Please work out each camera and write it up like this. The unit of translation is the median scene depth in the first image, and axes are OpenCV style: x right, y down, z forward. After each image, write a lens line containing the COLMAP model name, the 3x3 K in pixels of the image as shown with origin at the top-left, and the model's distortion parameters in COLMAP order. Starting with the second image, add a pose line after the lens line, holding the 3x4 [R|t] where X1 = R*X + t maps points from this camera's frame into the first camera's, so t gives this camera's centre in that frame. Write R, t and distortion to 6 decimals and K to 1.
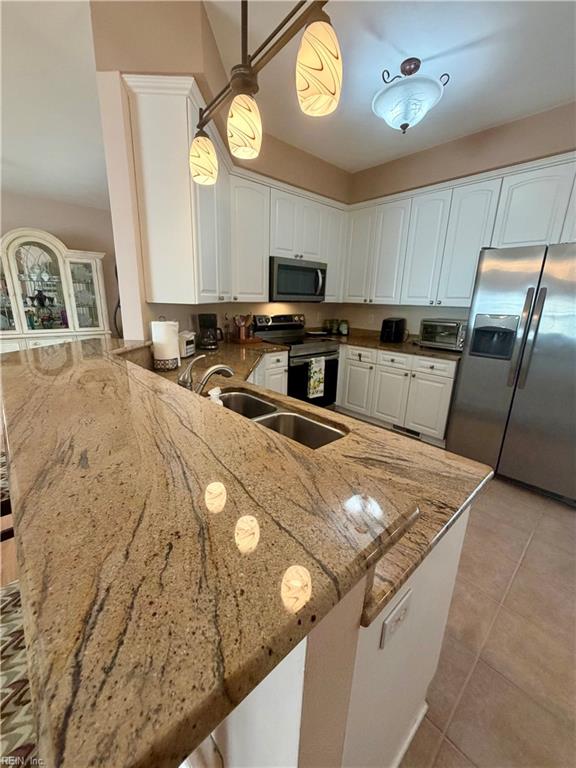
lens RADIAL K [[305.5, 0, 288.7], [0, 305.5, 382.6], [0, 0, 1]] dist [-0.003146, 0.000479]
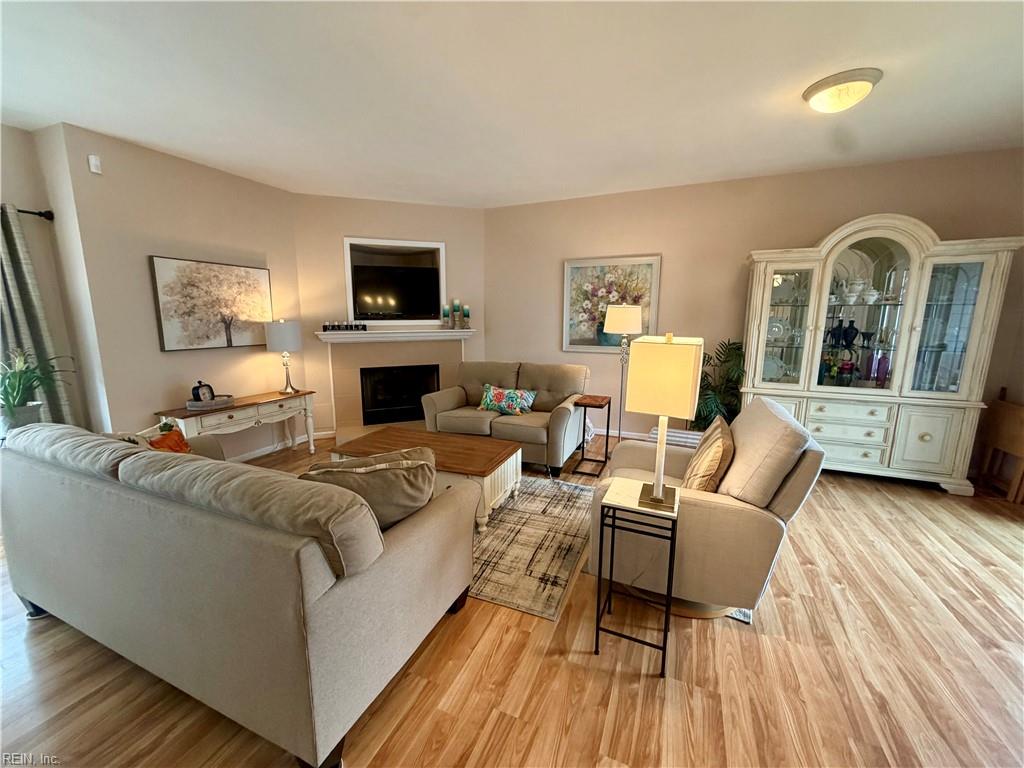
lens RADIAL K [[407.3, 0, 510.6], [0, 407.3, 387.6], [0, 0, 1]] dist [-0.003146, 0.000479]
pose [[0.407497, 0.131568, -0.903679, -0.517504], [-0.231470, 0.972132, 0.037157, -0.080909], [0.883384, 0.194033, 0.426595, 0.172291]]
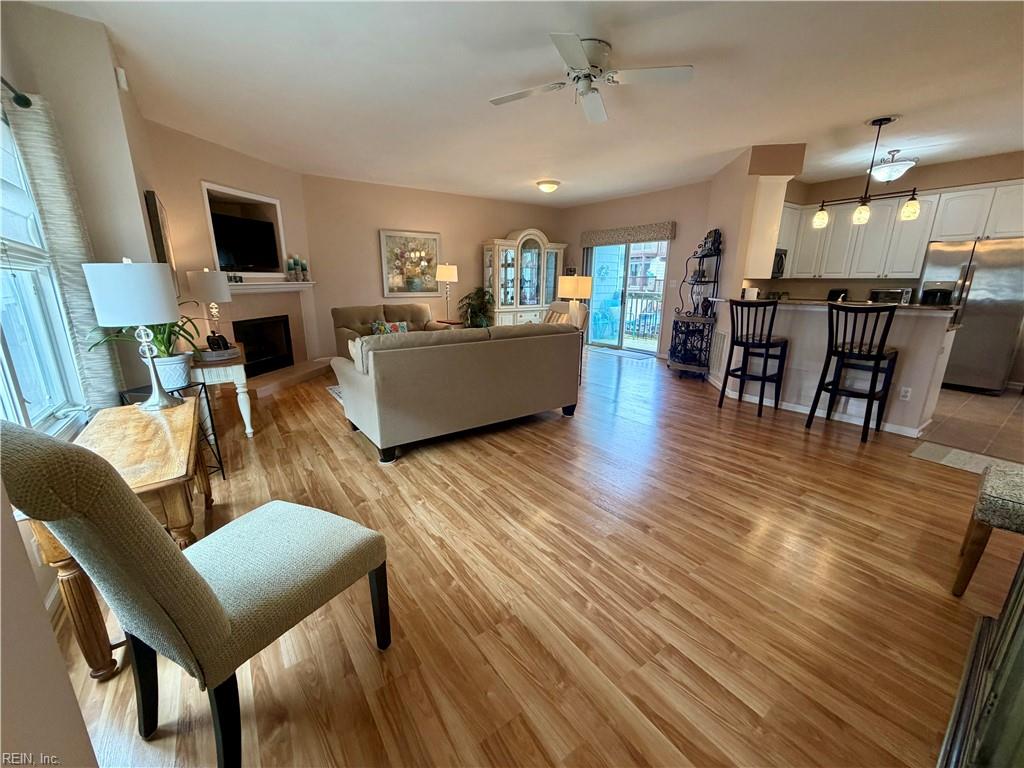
lens RADIAL K [[407.3, 0, 511.1], [0, 407.3, 386.6], [0, 0, 1]] dist [-0.003146, 0.000479]
pose [[0.991659, 0.009494, -0.128536, -0.919248], [-0.011097, 0.999869, -0.011765, 0.272539], [0.128407, 0.013093, 0.991635, -1.011365]]
